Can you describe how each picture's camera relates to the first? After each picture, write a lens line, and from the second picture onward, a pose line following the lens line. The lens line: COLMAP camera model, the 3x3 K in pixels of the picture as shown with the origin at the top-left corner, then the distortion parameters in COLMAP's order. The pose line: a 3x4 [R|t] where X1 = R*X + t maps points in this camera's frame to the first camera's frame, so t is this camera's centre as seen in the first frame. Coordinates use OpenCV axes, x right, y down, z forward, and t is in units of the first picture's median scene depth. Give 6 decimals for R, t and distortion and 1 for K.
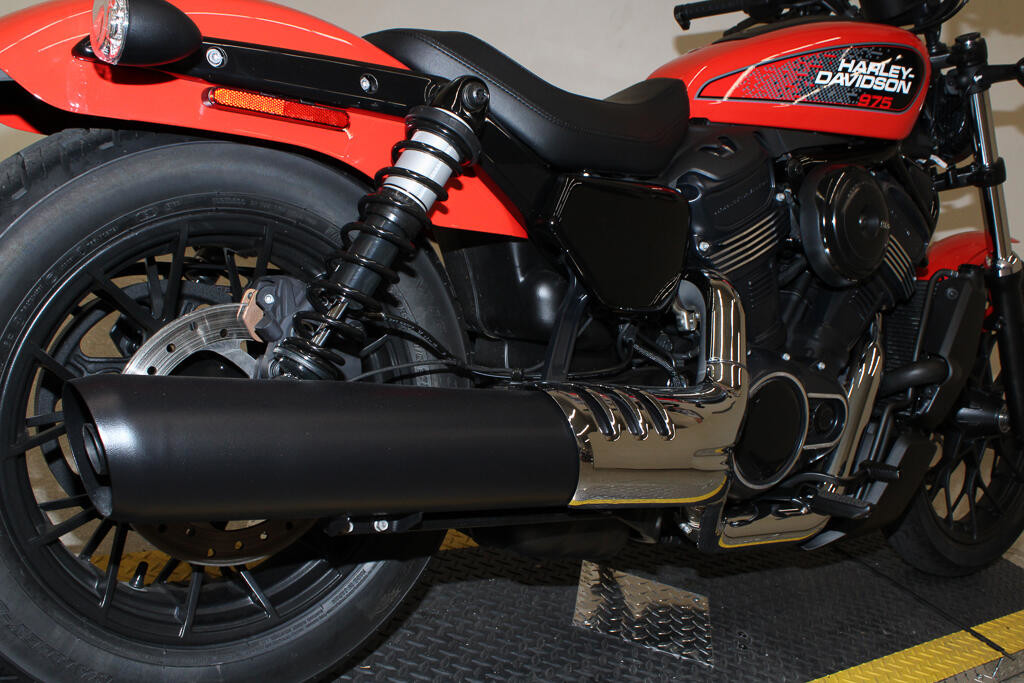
lens RADIAL K [[1063.0, 0, 512.0], [0, 1063.0, 341.5], [0, 0, 1]] dist [-0.153322, 0.170245]
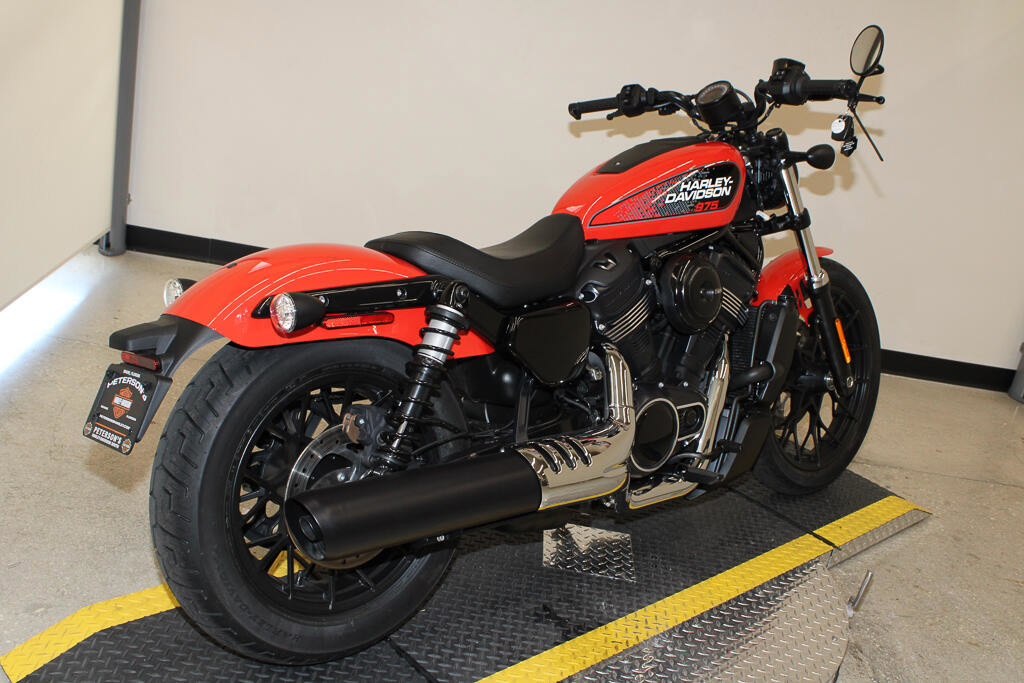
lens RADIAL K [[1063.0, 0, 512.0], [0, 1063.0, 341.5], [0, 0, 1]] dist [-0.153322, 0.170245]
pose [[0.992243, -0.109375, 0.059091, -0.044165], [0.104154, 0.990905, 0.085203, -0.199429], [-0.067873, -0.078387, 0.994610, -0.528733]]
